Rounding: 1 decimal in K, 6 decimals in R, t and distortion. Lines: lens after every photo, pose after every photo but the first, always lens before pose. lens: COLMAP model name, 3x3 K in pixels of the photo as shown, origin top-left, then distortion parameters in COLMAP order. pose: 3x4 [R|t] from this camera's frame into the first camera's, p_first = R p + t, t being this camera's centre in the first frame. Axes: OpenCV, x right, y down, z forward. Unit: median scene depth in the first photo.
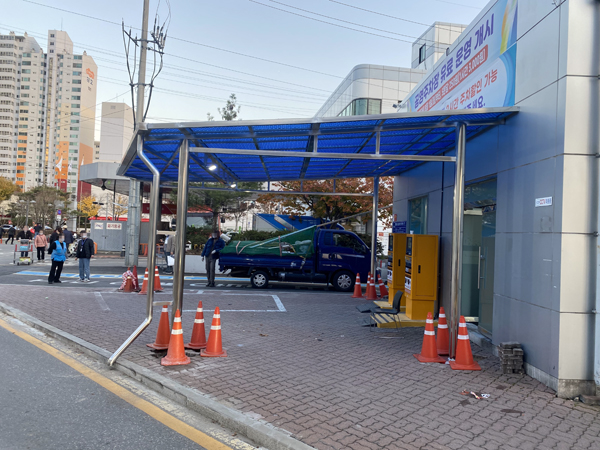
lens RADIAL K [[456.1, 0, 300.0], [0, 456.1, 225.0], [0, 0, 1]] dist [0.013290, -0.001085]
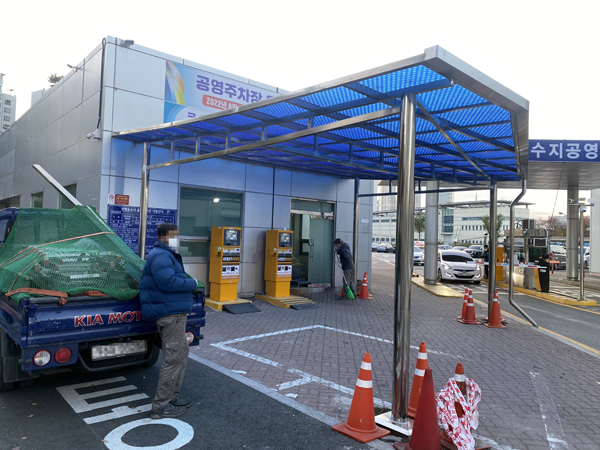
lens RADIAL K [[456.1, 0, 300.0], [0, 456.1, 225.0], [0, 0, 1]] dist [0.013290, -0.001085]
pose [[-0.648830, -0.041512, 0.759800, -0.524170], [-0.075174, 0.997123, -0.009716, 0.010634], [-0.757211, -0.063421, -0.650084, 1.284405]]
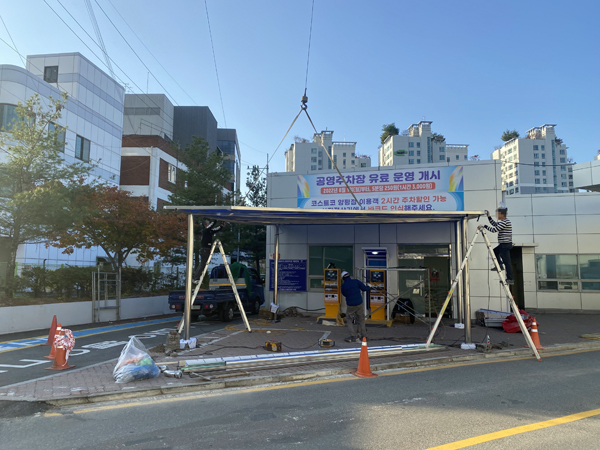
lens RADIAL K [[450.4, 0, 293.9], [0, 450.4, 225.0], [0, 0, 1]] dist [0.062910, -0.003977]
pose [[0.312726, 0.067099, 0.947471, -1.055079], [-0.015899, 0.997732, -0.065411, -0.022435], [-0.949710, 0.005392, 0.313083, 0.551377]]
